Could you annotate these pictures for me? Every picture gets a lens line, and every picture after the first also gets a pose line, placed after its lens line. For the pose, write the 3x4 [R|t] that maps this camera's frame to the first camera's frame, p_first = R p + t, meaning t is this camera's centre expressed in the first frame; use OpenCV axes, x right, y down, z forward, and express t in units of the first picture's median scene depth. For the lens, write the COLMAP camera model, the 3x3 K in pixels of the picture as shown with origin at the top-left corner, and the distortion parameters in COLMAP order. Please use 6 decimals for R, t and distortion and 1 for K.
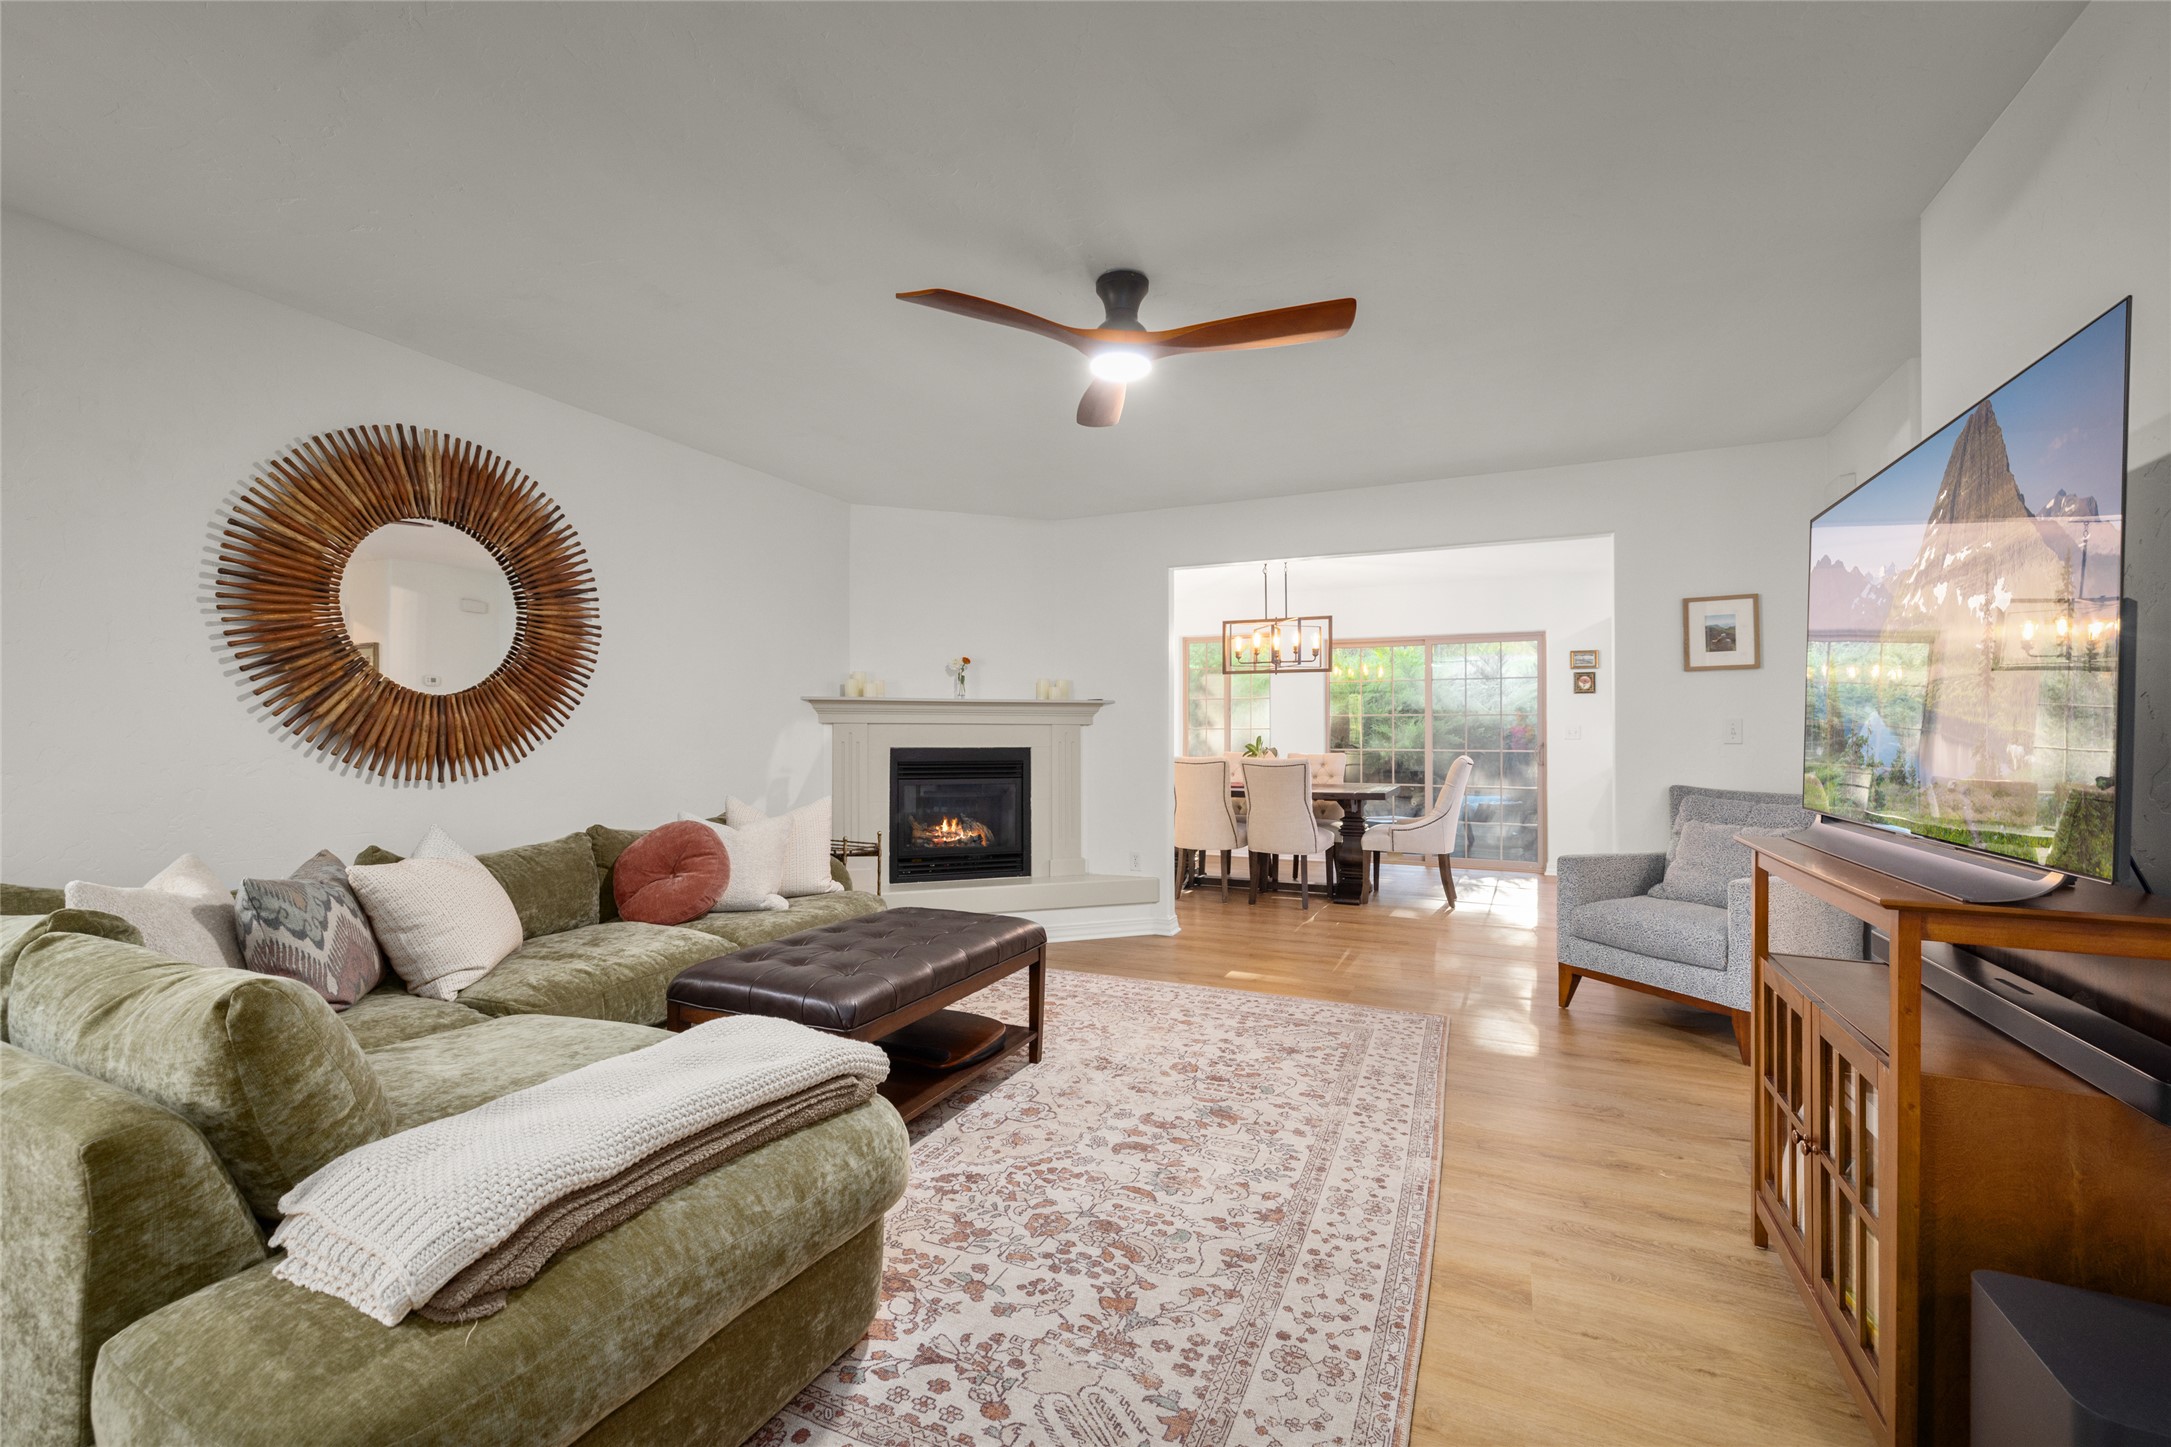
lens RADIAL K [[910.9, 0, 1076.0], [0, 910.9, 725.5], [0, 0, 1]] dist [0.000197, 0.000227]
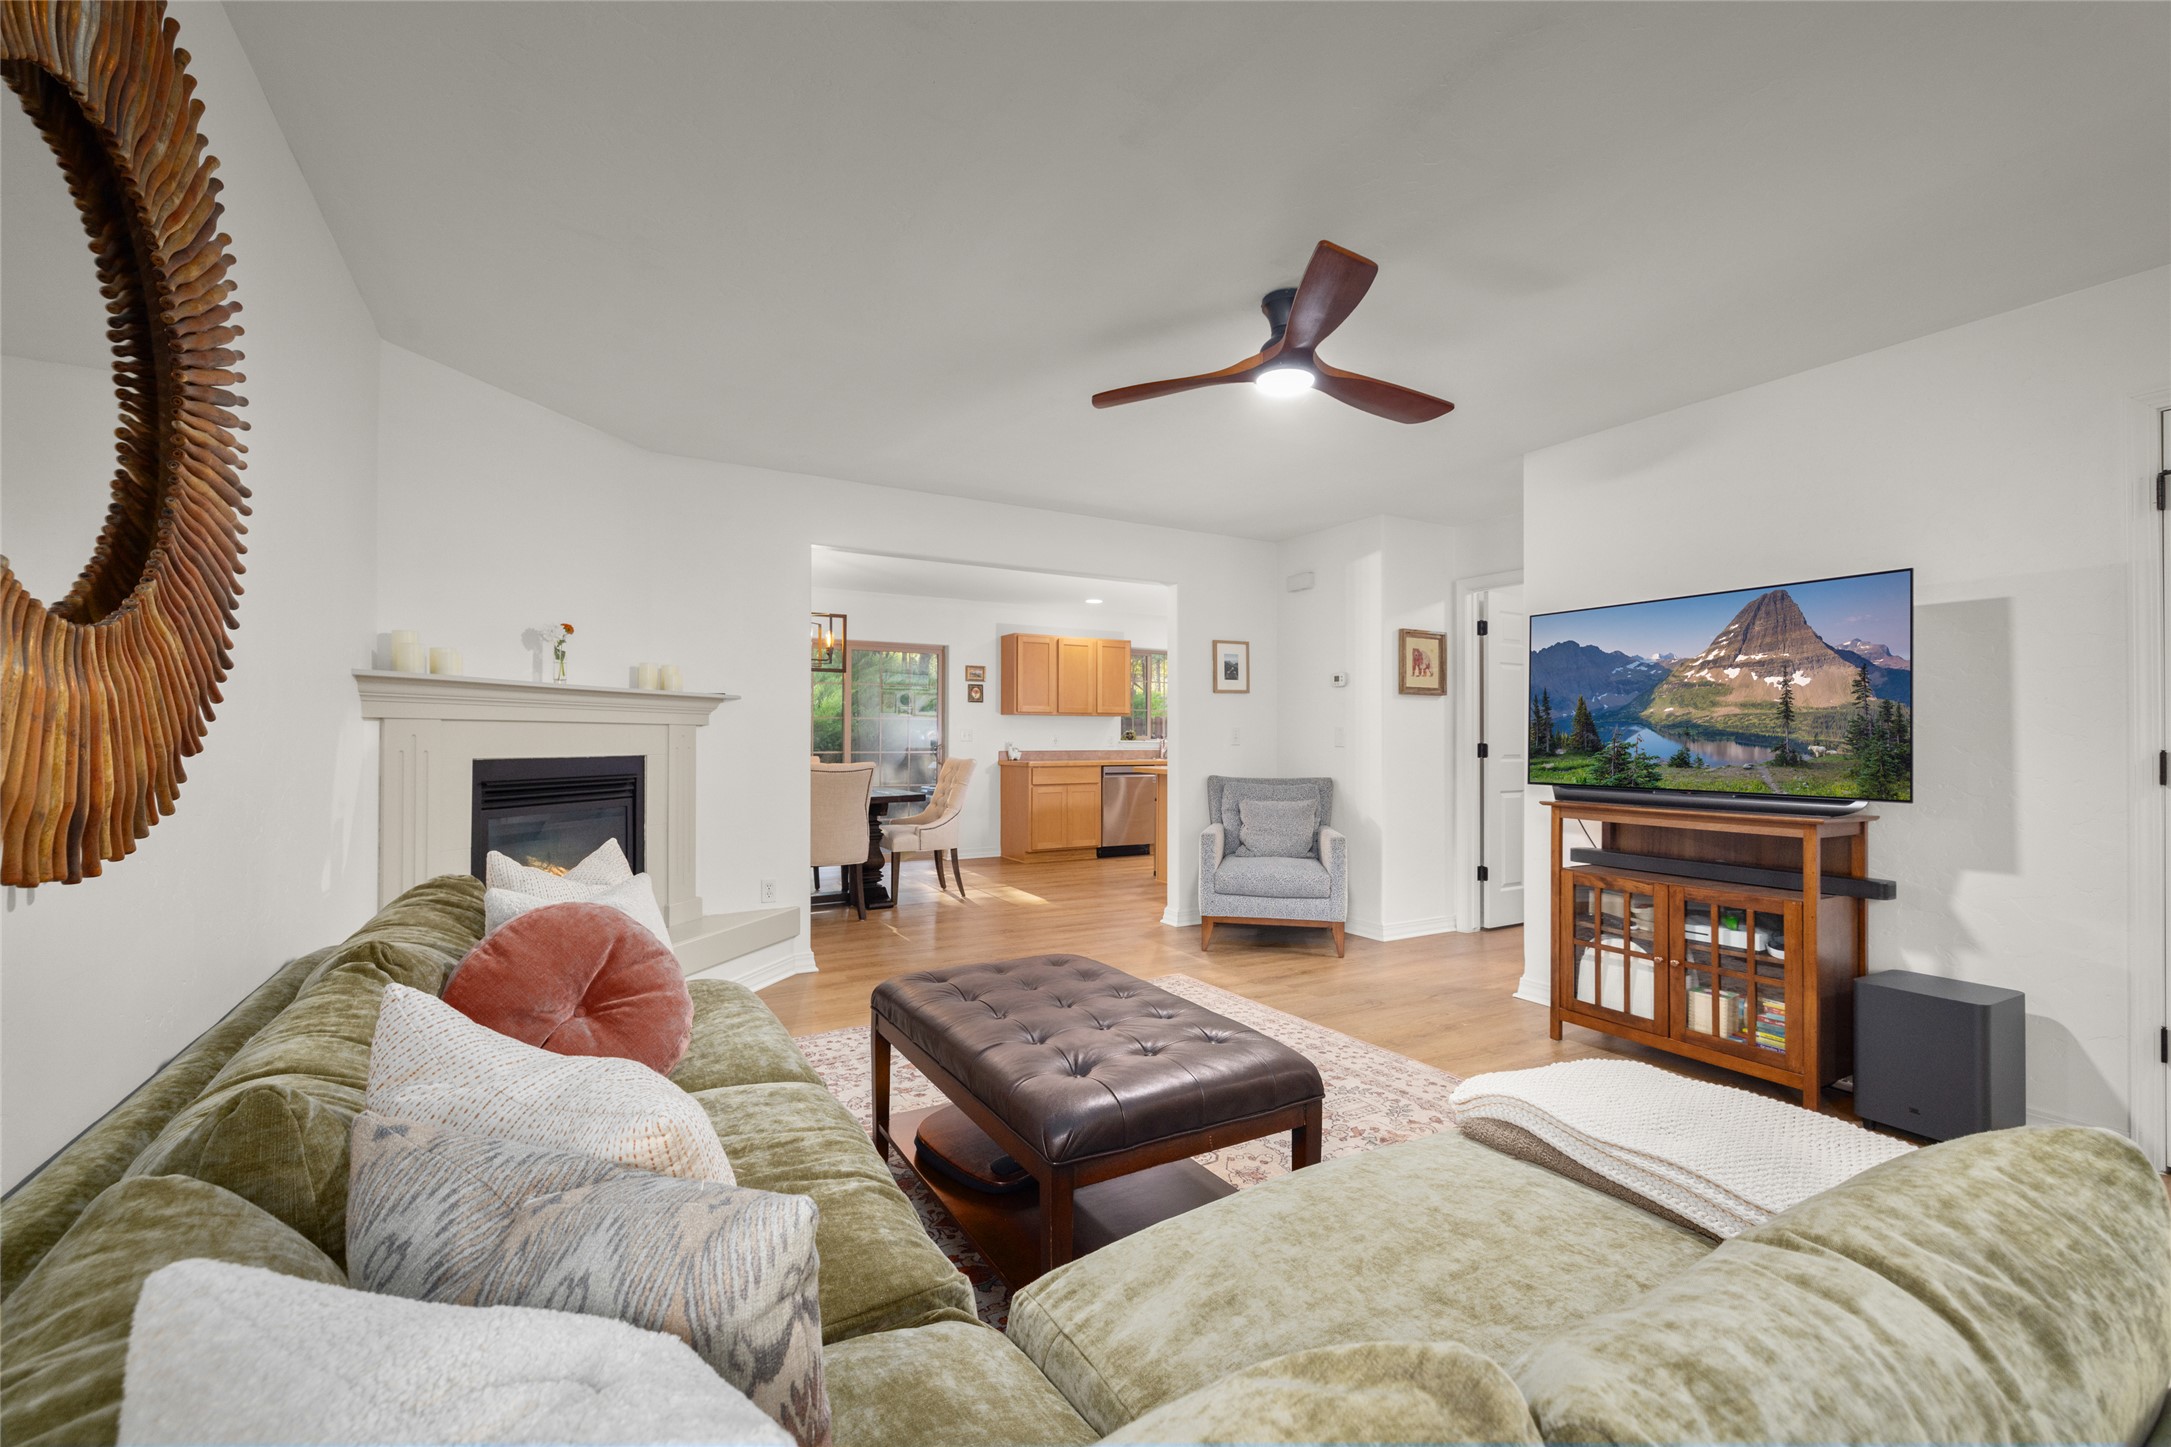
lens RADIAL K [[910.9, 0, 1088.3], [0, 910.9, 726.4], [0, 0, 1]] dist [0.000197, 0.000227]
pose [[0.567975, 0.011280, 0.822969, -0.805986], [-0.011602, 0.999916, -0.005699, 0.001956], [-0.822964, -0.006311, 0.568058, 0.527250]]
